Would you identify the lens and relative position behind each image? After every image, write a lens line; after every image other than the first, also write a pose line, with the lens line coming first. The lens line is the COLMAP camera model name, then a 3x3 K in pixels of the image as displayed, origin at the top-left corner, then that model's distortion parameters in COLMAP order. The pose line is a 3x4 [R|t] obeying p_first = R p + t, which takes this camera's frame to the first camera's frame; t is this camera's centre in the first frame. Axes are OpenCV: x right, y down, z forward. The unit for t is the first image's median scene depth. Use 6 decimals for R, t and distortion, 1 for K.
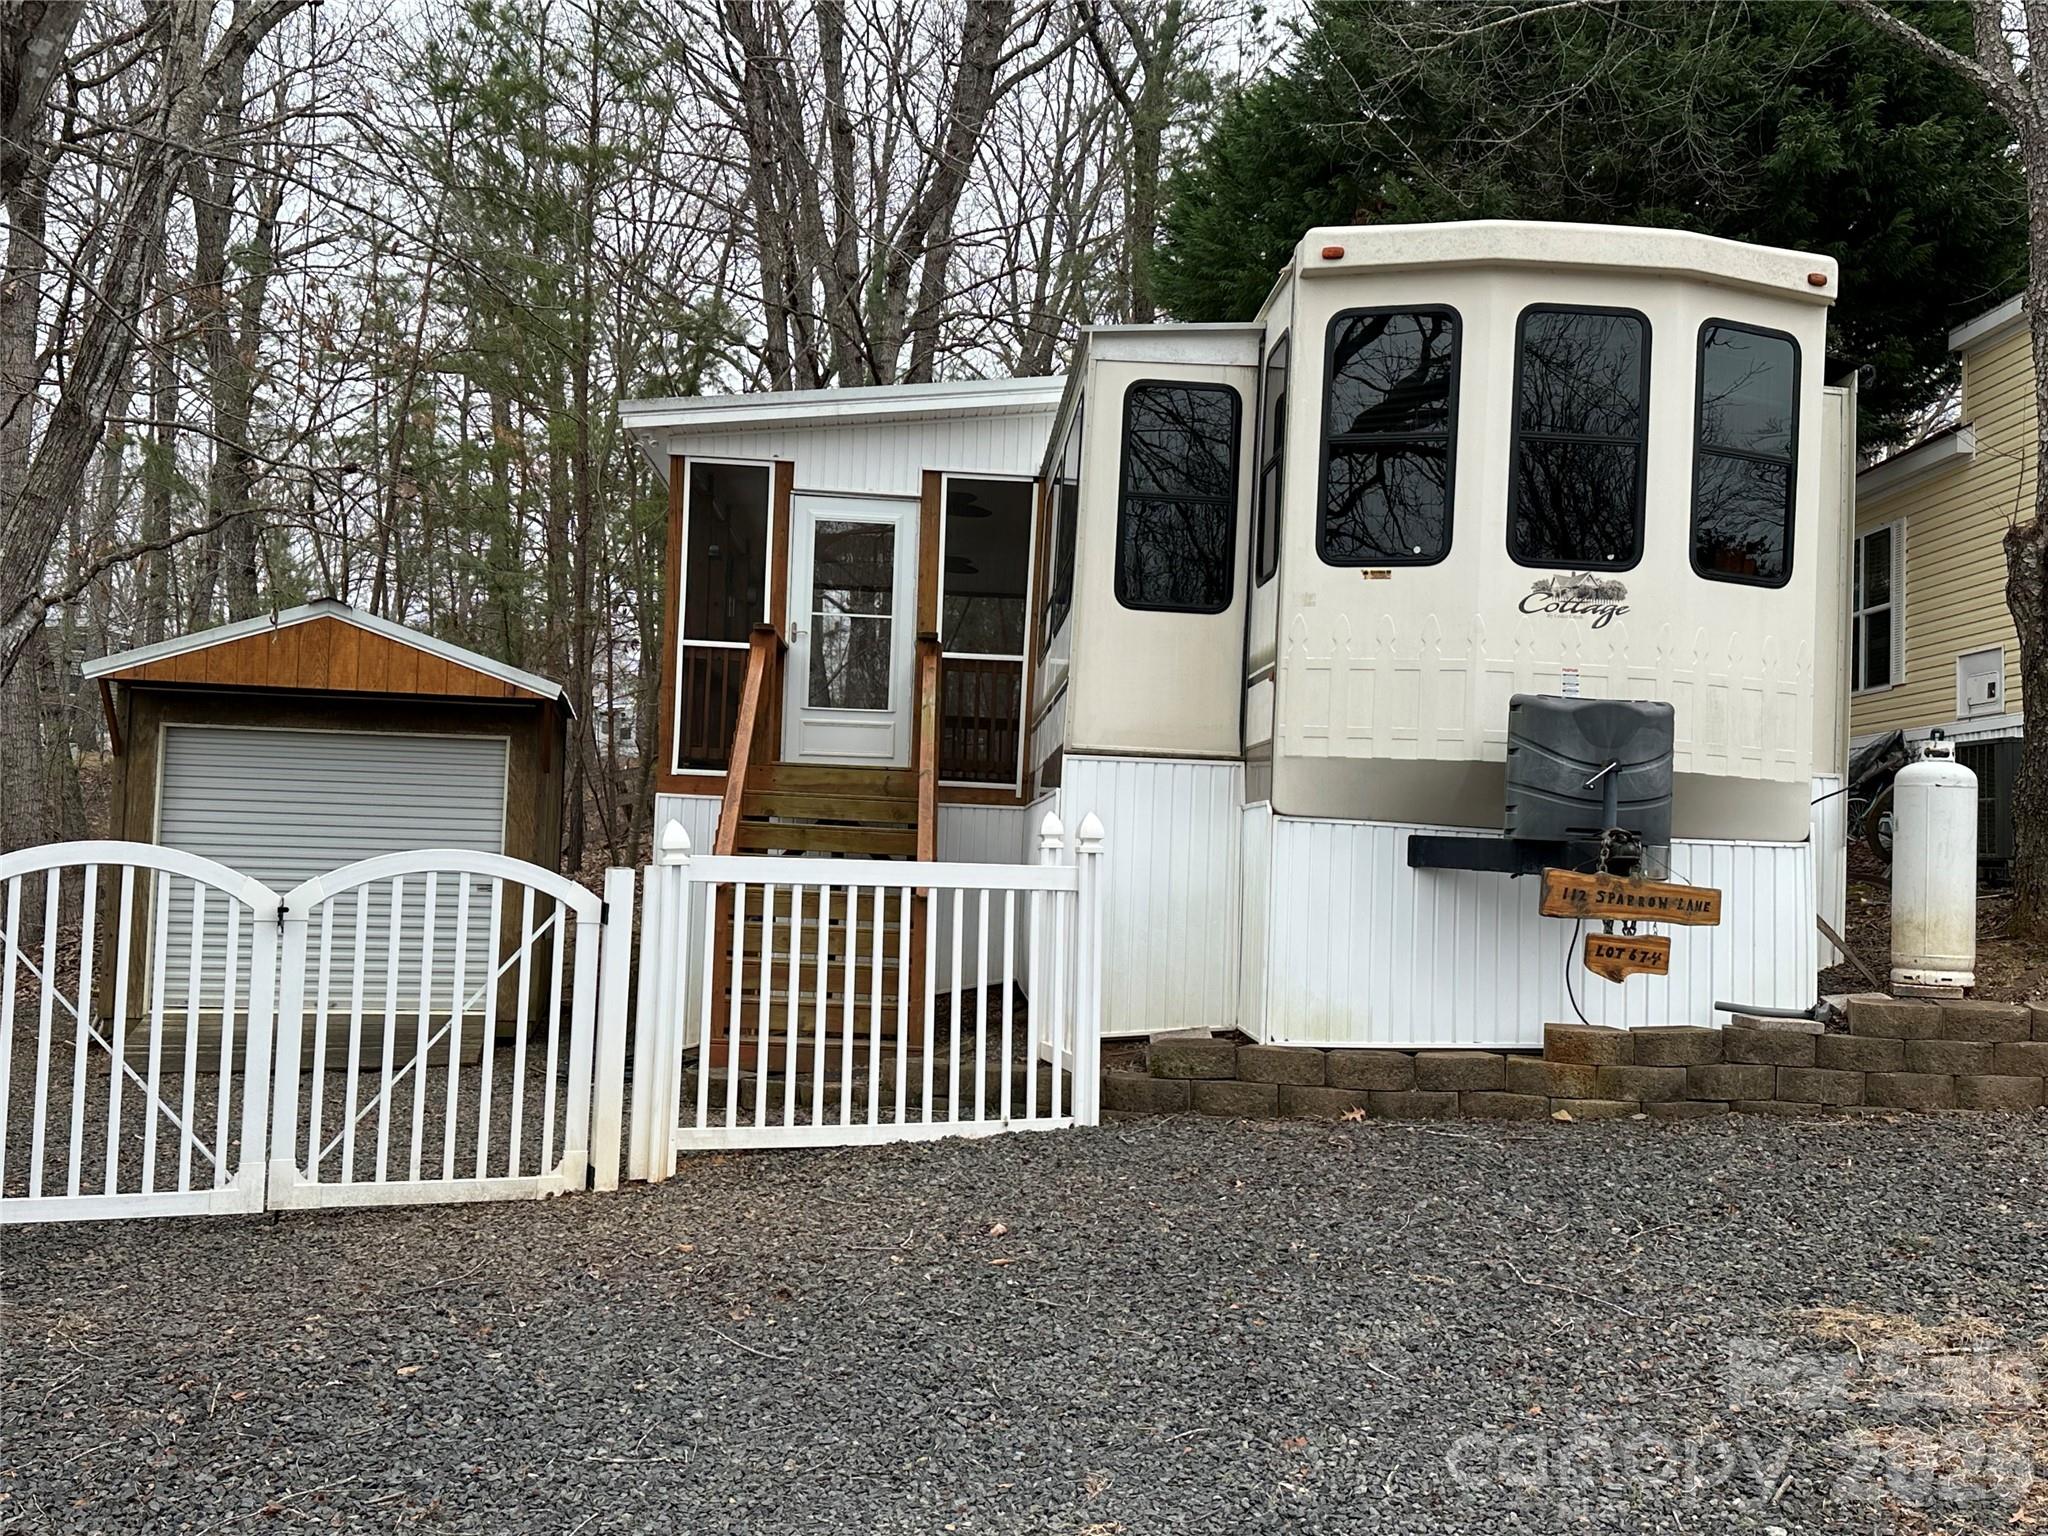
lens RADIAL K [[1891.4, 0, 1006.8], [0, 1891.4, 767.0], [0, 0, 1]] dist [0.156219, -0.298945]
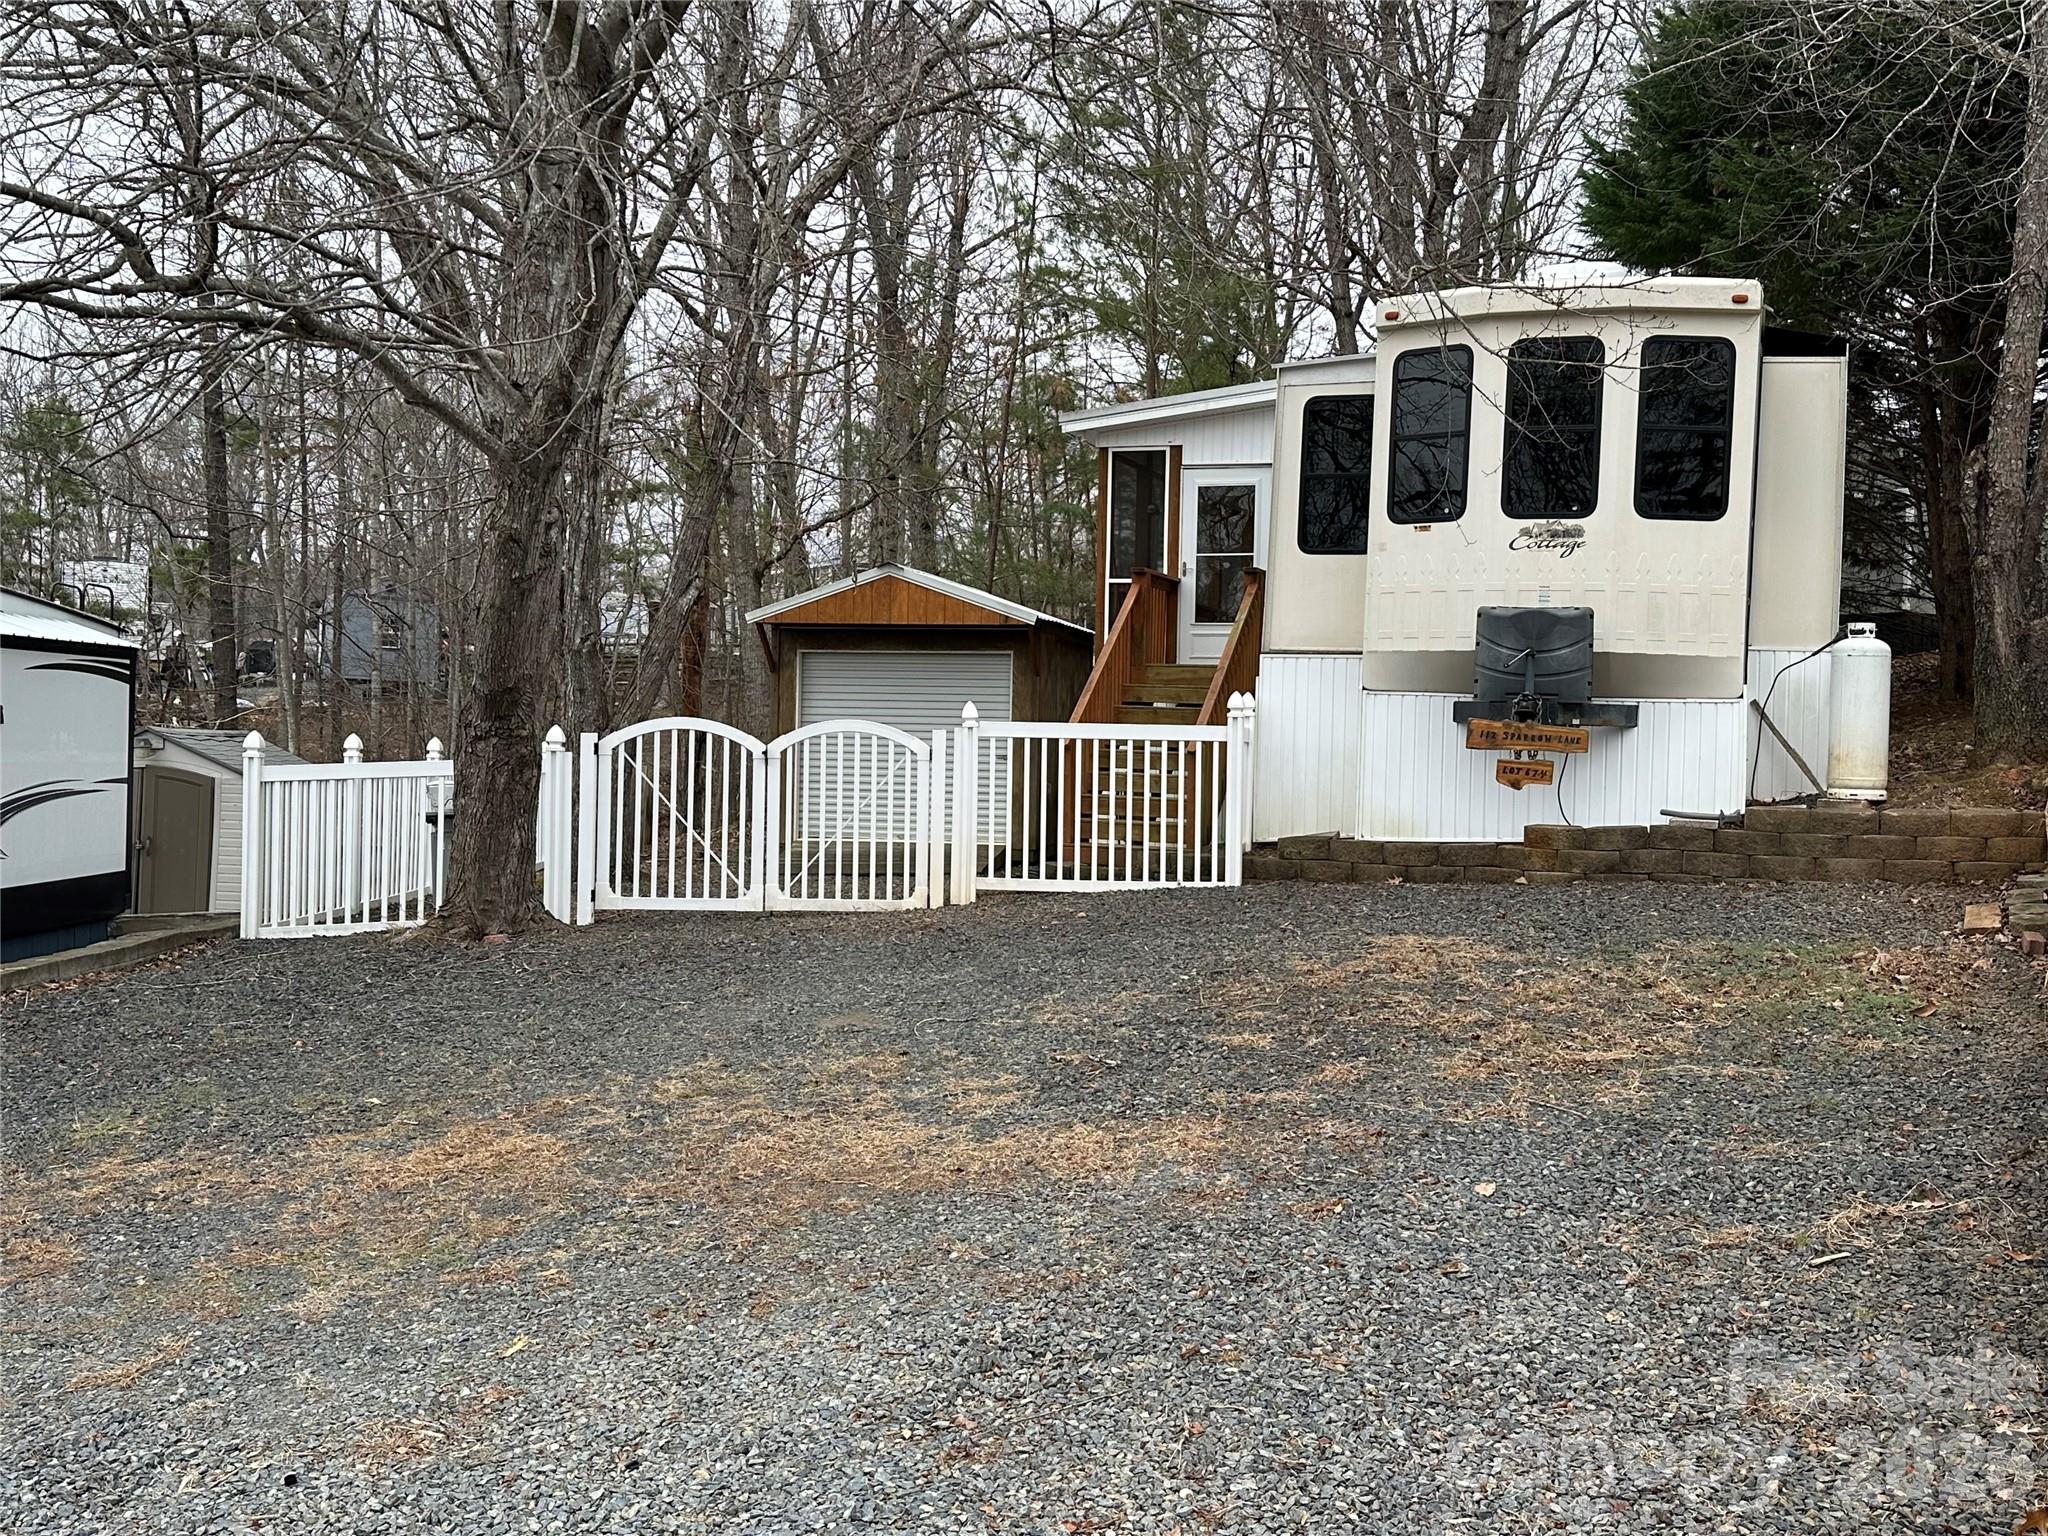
lens RADIAL K [[1959.9, 0, 1021.6], [0, 1959.9, 764.0], [0, 0, 1]] dist [0.151318, -0.296902]
pose [[0.922795, -0.011051, -0.385133, 0.498475], [0.030058, 0.998607, 0.043366, 0.007702], [0.384117, -0.051594, 0.921842, -0.568639]]
